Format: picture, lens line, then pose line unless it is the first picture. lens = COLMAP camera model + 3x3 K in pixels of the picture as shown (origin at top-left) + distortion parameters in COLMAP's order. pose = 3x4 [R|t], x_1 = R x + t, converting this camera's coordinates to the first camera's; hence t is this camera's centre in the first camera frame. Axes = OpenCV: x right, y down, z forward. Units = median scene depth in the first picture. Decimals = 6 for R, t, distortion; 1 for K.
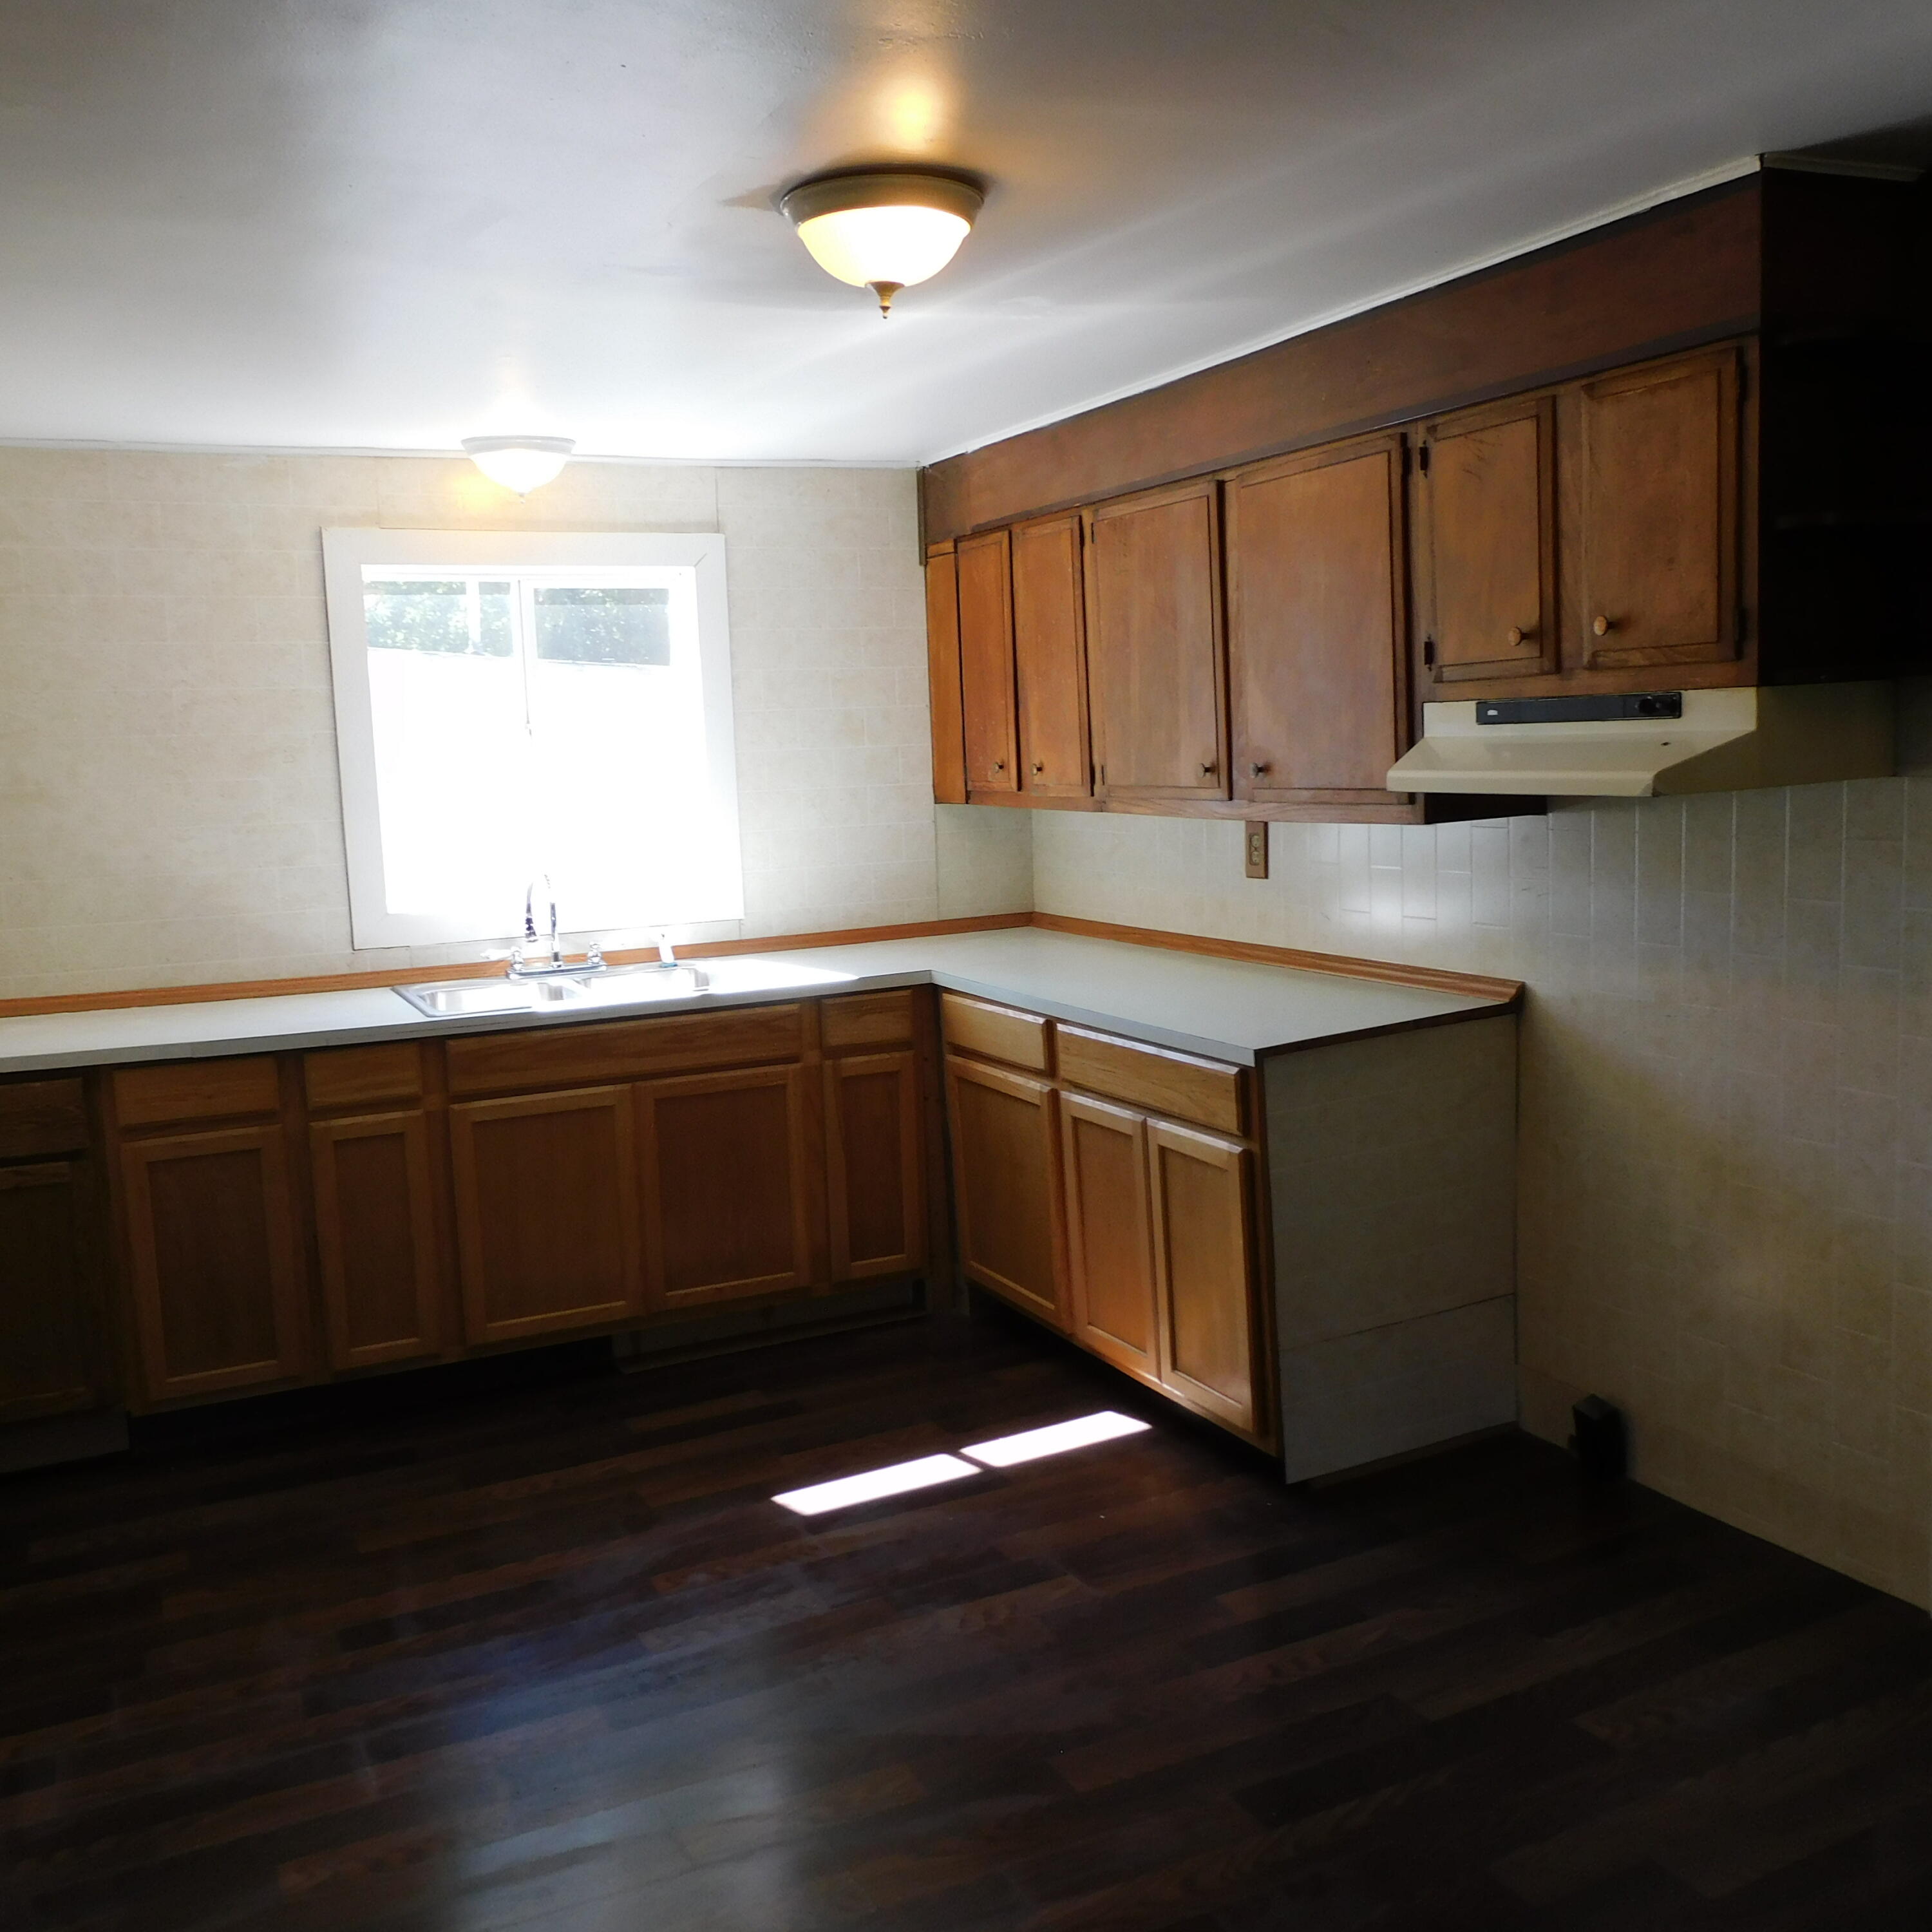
lens RADIAL K [[1858.9, 0, 966.0], [0, 1858.9, 966.0], [0, 0, 1]] dist [-0.004656, -0.007164]
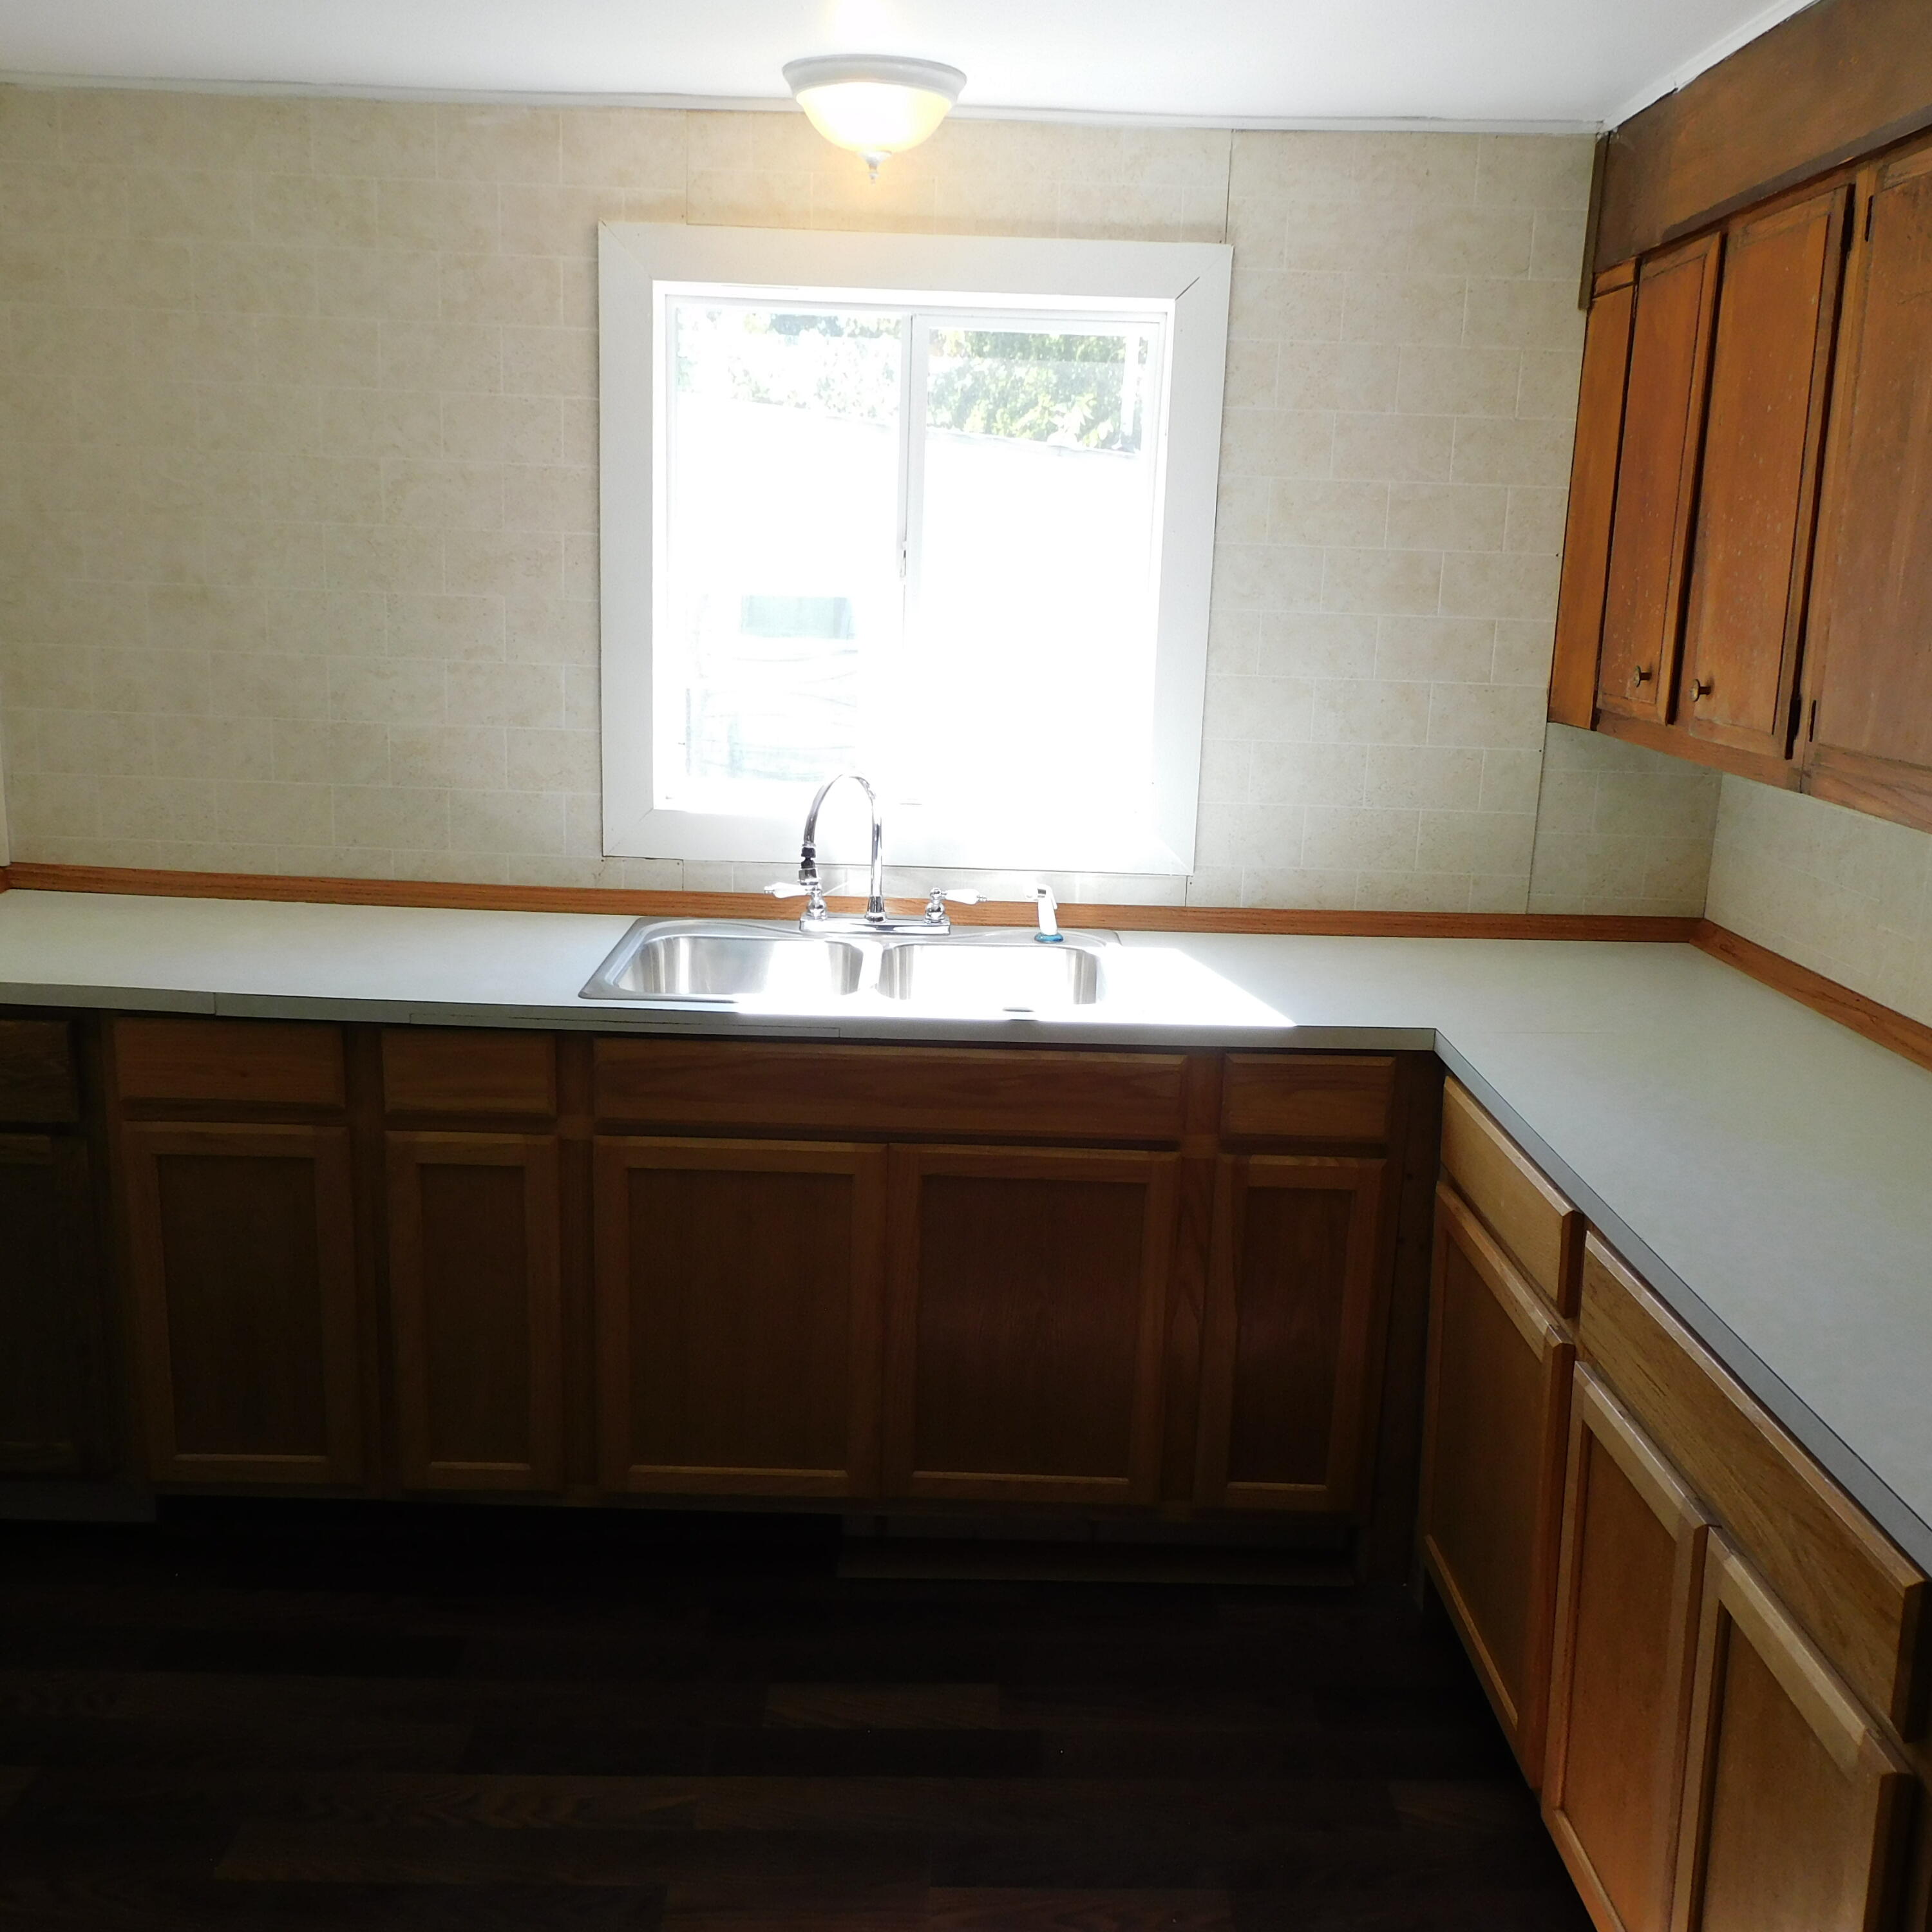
lens RADIAL K [[1834.7, 0, 966.0], [0, 1834.7, 966.0], [0, 0, 1]] dist [-0.006821, -0.009192]
pose [[0.899408, 0.159890, -0.406817, 0.078079], [-0.119415, 0.985172, 0.123193, -0.069833], [0.420482, -0.062220, 0.905165, 0.444276]]
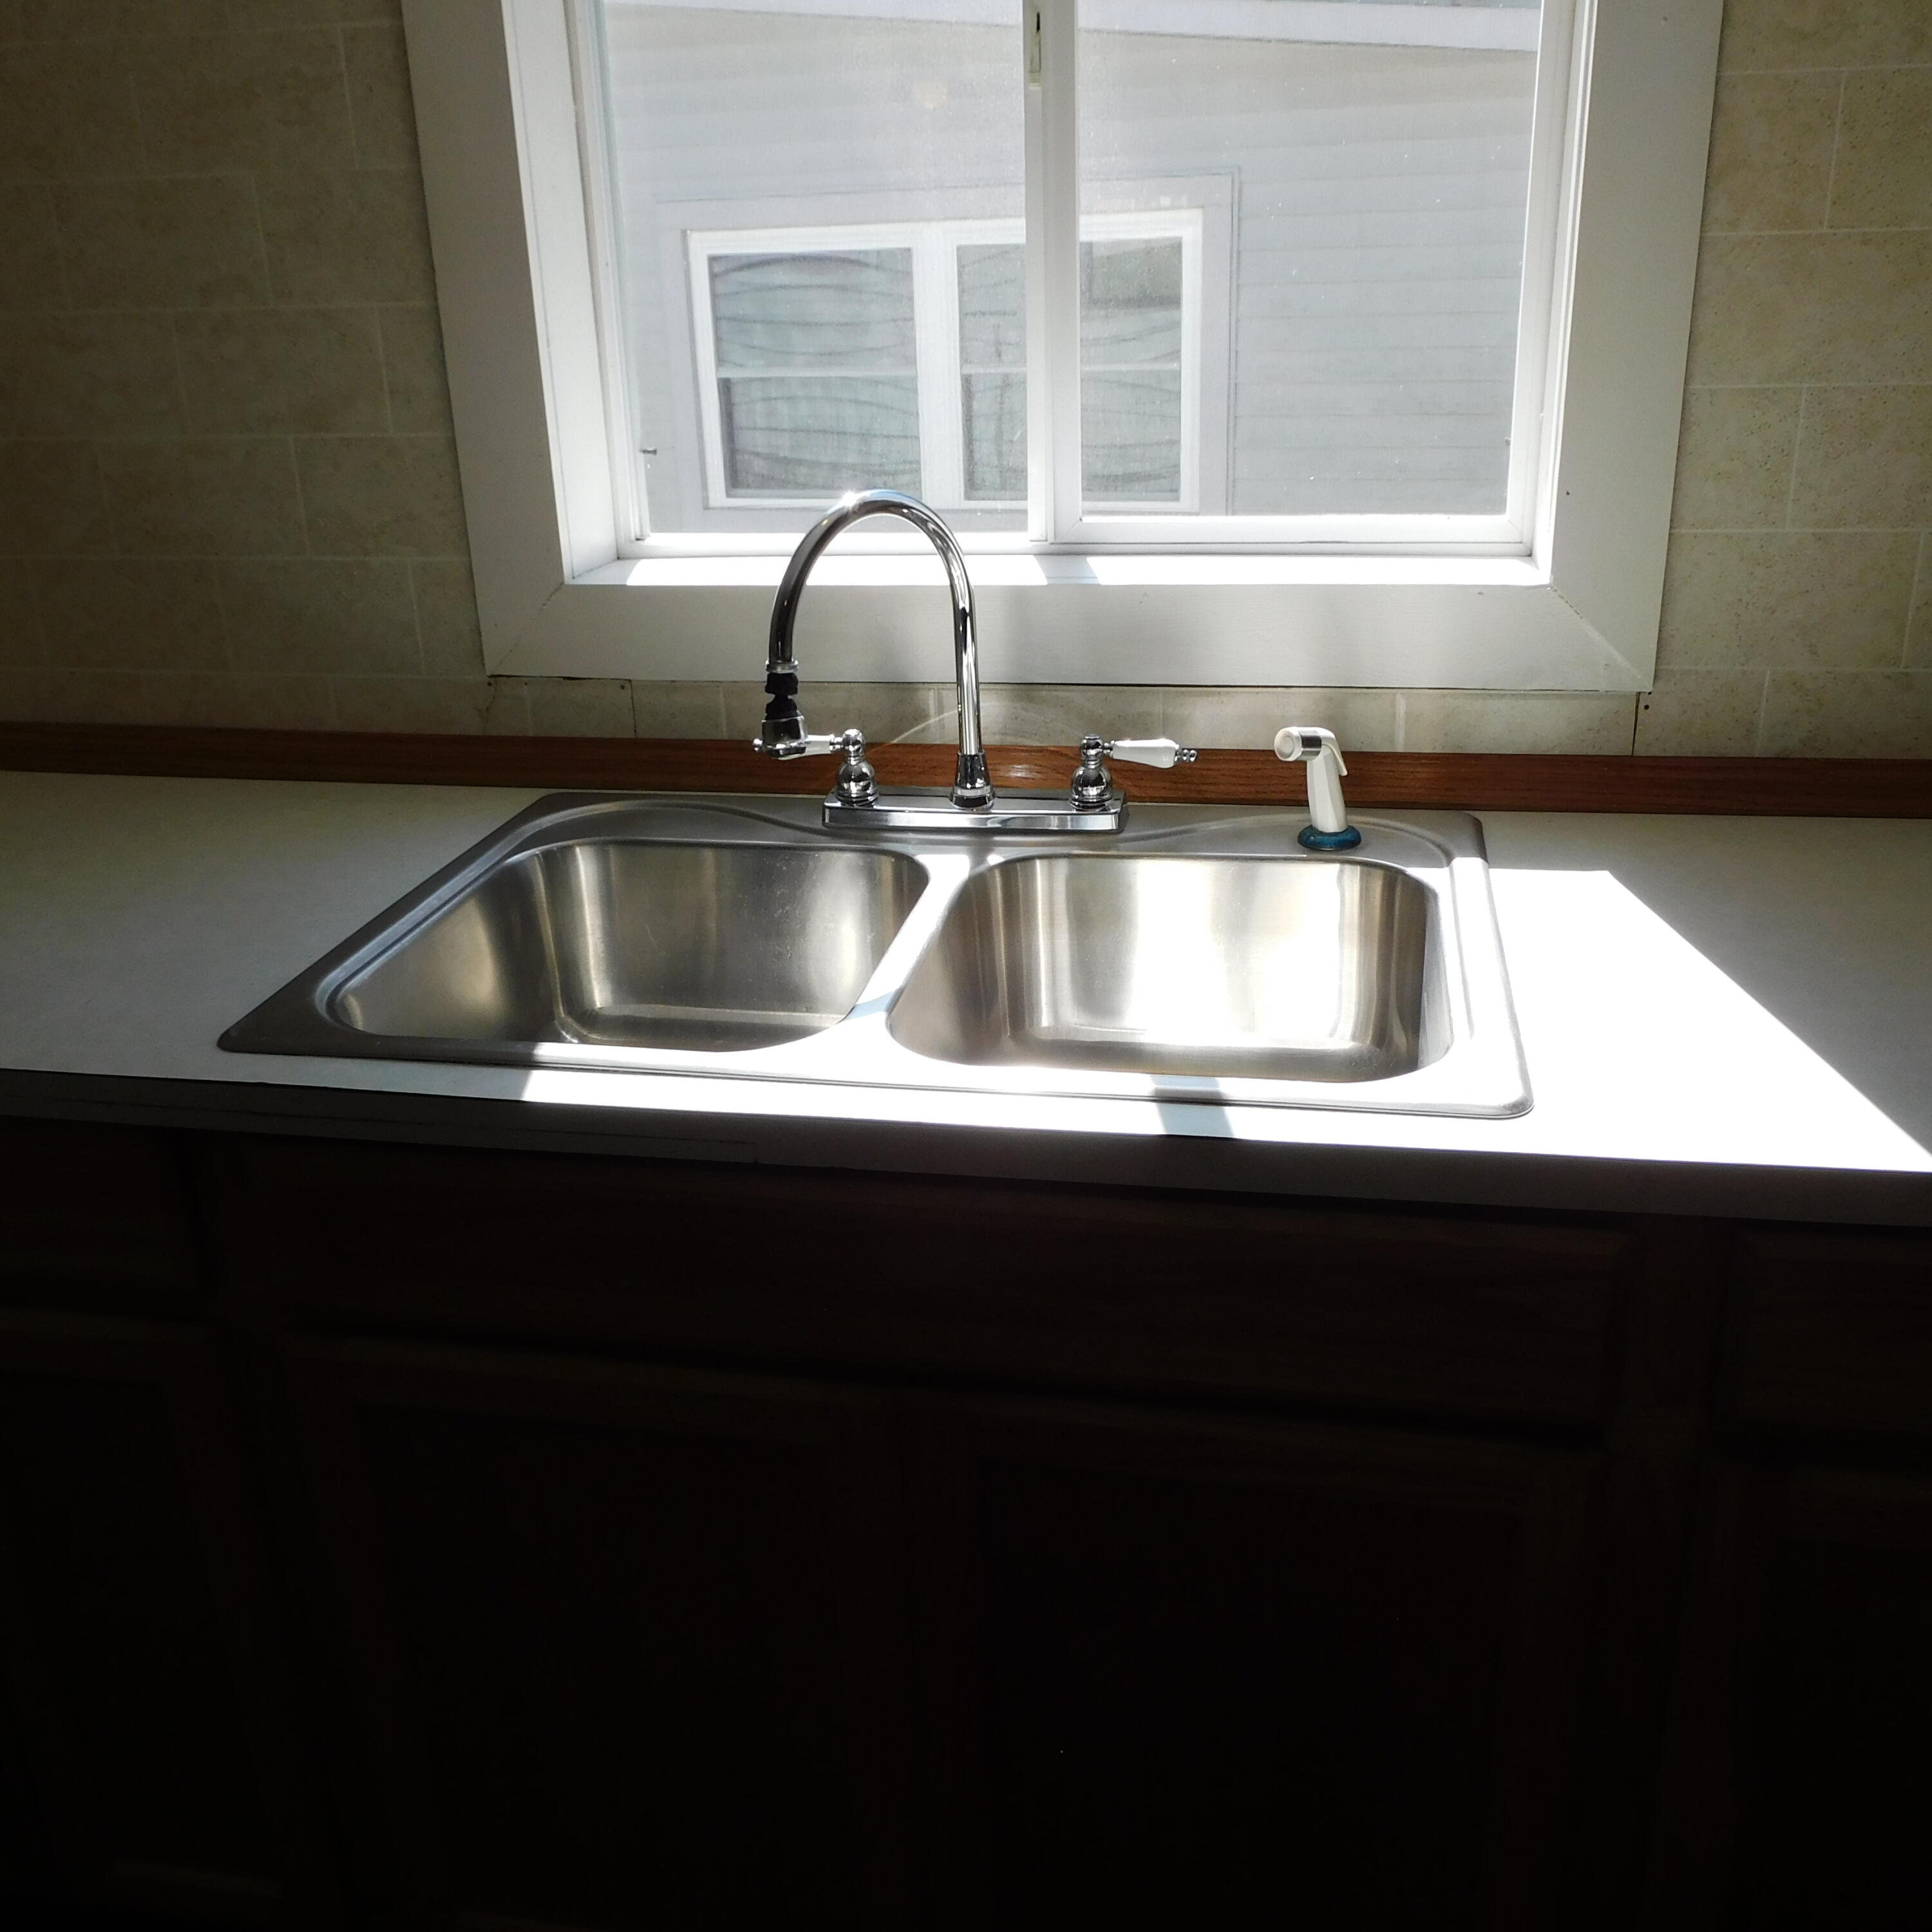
lens RADIAL K [[1845.6, 0, 966.0], [0, 1845.6, 966.0], [0, 0, 1]] dist [-0.009283, 0.018581]
pose [[0.792647, 0.234856, -0.562631, -0.034265], [-0.069178, 0.951514, 0.299726, -0.071528], [0.605744, -0.198656, 0.770461, 0.777683]]
